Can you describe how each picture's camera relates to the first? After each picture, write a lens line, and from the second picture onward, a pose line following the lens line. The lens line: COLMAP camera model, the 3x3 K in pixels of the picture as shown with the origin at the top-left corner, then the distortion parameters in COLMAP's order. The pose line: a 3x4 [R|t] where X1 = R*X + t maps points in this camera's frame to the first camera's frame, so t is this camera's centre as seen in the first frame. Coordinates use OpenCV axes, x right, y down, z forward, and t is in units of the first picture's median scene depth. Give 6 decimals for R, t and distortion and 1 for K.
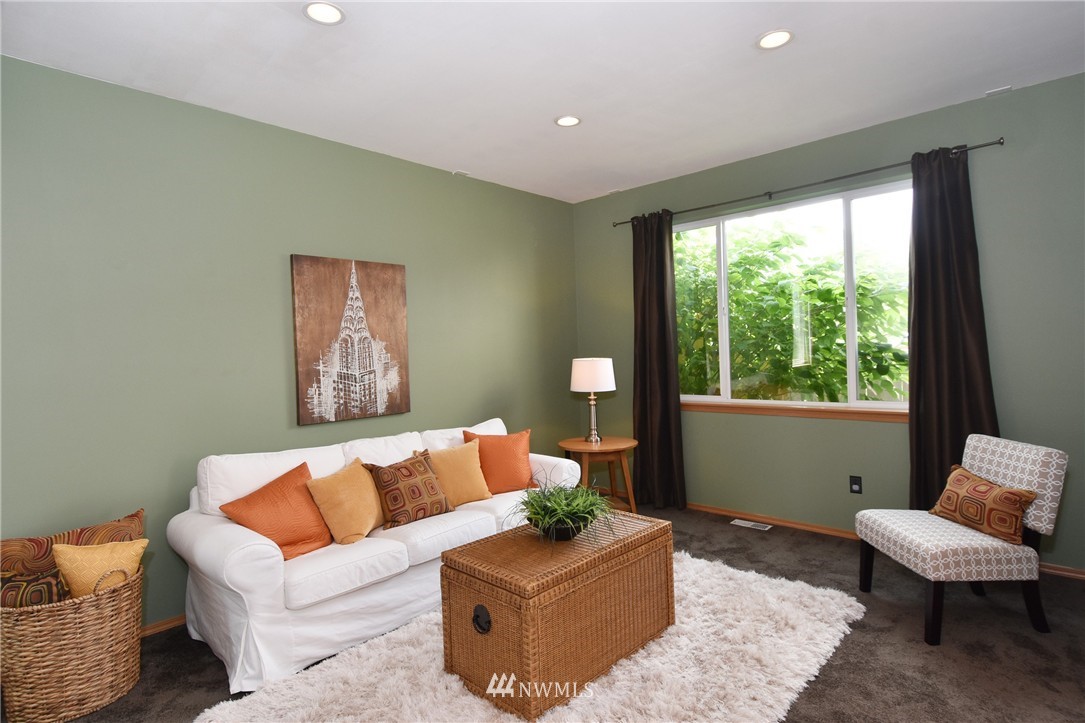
lens RADIAL K [[564.0, 0, 542.5], [0, 564.0, 361.5], [0, 0, 1]] dist [0.000836, -0.019950]
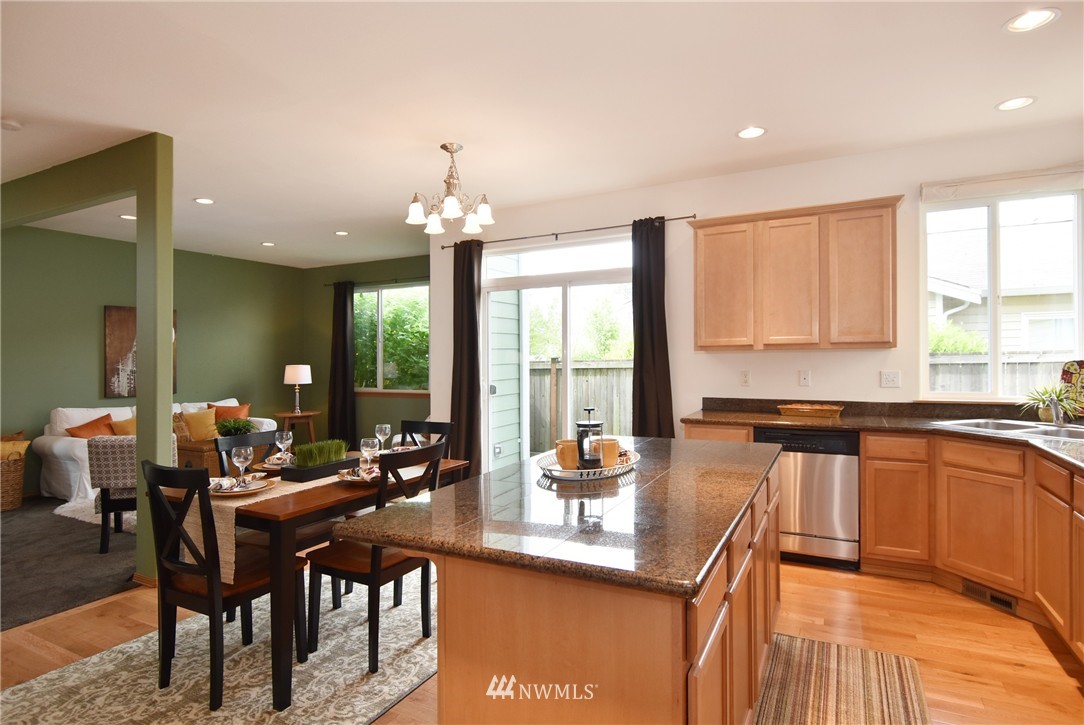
lens RADIAL K [[567.4, 0, 542.9], [0, 567.4, 352.3], [0, 0, 1]] dist [0.000087, -0.024045]
pose [[0.964127, 0.023674, 0.264382, 0.421443], [-0.013388, 0.999084, -0.040640, 0.018382], [-0.265102, 0.035642, 0.963561, -1.064954]]
